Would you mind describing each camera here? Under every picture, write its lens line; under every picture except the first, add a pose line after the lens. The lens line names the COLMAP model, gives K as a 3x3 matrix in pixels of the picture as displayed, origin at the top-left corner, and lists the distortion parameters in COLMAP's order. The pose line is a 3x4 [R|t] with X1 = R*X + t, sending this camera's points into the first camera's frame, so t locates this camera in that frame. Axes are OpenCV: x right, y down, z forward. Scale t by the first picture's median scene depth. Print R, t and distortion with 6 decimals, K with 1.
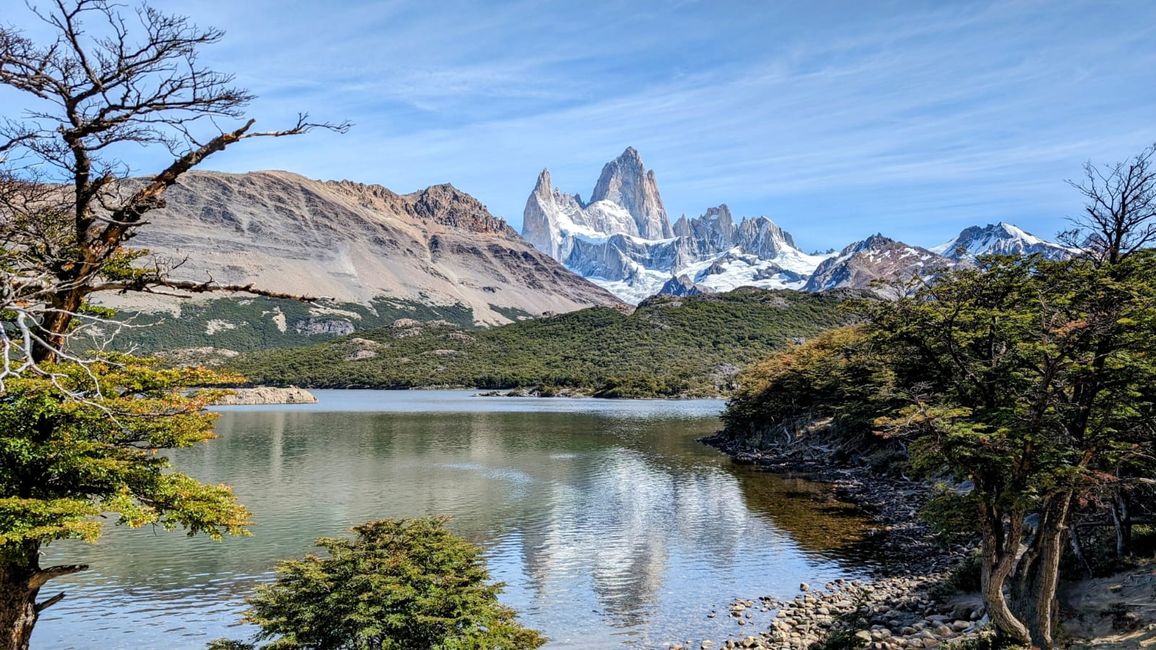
lens RADIAL K [[814.0, 0, 578.0], [0, 814.0, 325.0], [0, 0, 1]] dist [0.157969, -0.472628]
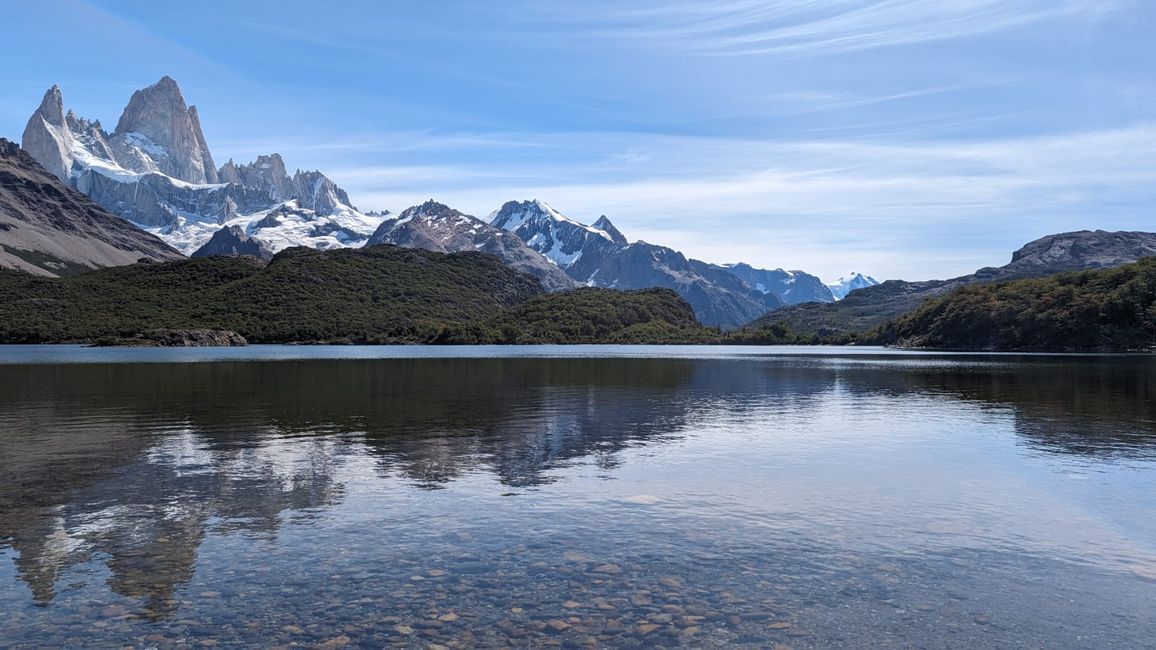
lens RADIAL K [[820.9, 0, 595.4], [0, 820.9, 323.3], [0, 0, 1]] dist [-0.031270, 0.005498]
pose [[0.843236, 0.009796, 0.537455, -0.034993], [-0.035095, 0.998704, 0.036858, 0.001386], [-0.536397, -0.049942, 0.842487, 0.000046]]
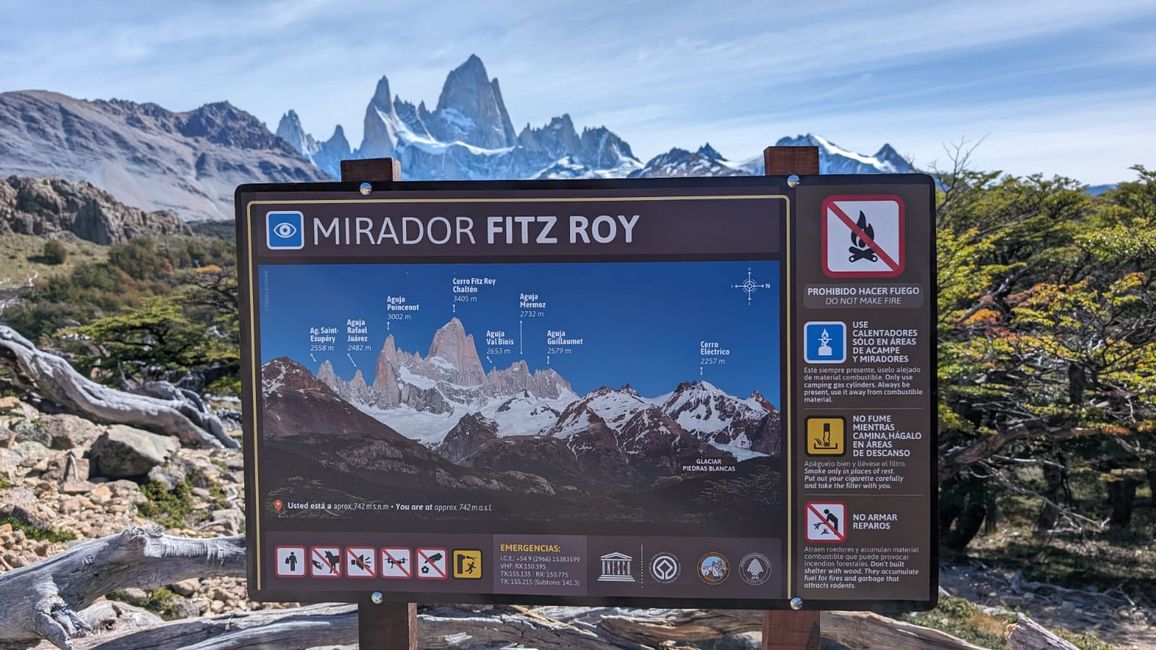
lens RADIAL K [[825.2, 0, 578.0], [0, 825.2, 325.0], [0, 0, 1]] dist [0.016989, -0.008229]
pose [[0.994257, -0.024524, 0.104171, 0.172995], [0.012556, 0.993398, 0.114026, -0.005867], [-0.106280, -0.112063, 0.988001, -0.111965]]
